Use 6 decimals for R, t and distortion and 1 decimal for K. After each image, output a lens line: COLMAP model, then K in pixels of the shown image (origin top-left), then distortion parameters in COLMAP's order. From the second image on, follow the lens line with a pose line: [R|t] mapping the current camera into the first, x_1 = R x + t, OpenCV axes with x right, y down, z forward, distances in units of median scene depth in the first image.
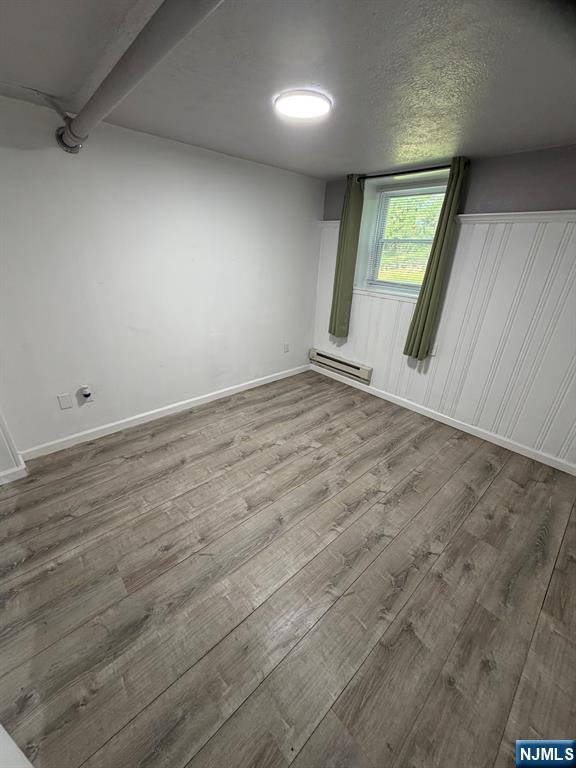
lens RADIAL K [[306.5, 0, 285.5], [0, 306.5, 379.9], [0, 0, 1]] dist [-0.001032, 0.000146]
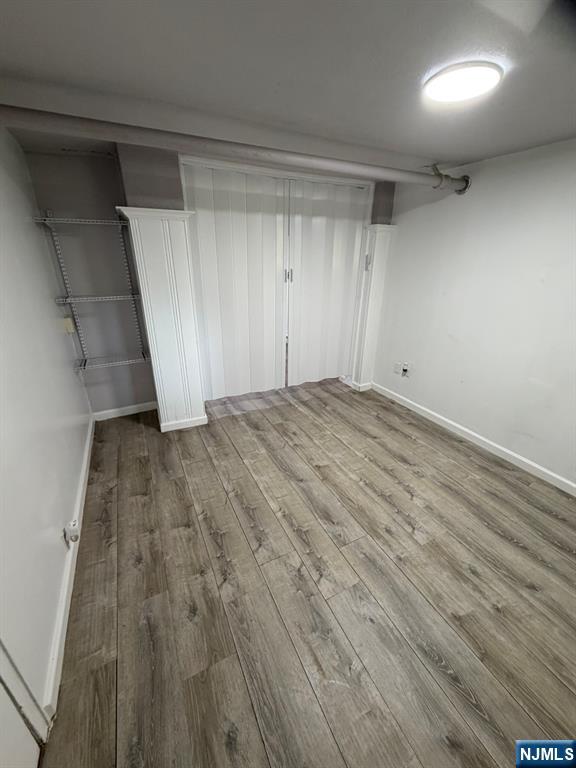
lens RADIAL K [[306.5, 0, 294.2], [0, 306.5, 382.1], [0, 0, 1]] dist [-0.001032, 0.000146]
pose [[-0.247411, 0.329207, -0.911269, 0.769594], [-0.409908, 0.816632, 0.406309, -0.271022], [0.877931, 0.474062, -0.067099, 0.699735]]
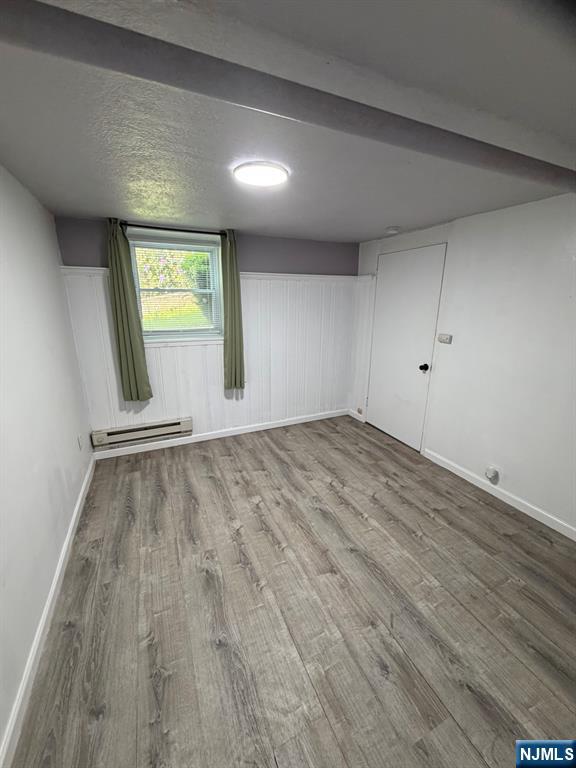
lens RADIAL K [[306.5, 0, 290.8], [0, 306.5, 380.6], [0, 0, 1]] dist [-0.001032, 0.000146]
pose [[0.299918, -0.282154, 0.911284, -0.701361], [0.385304, 0.909704, 0.154855, -0.253788], [-0.872692, 0.304677, 0.381551, 0.484706]]
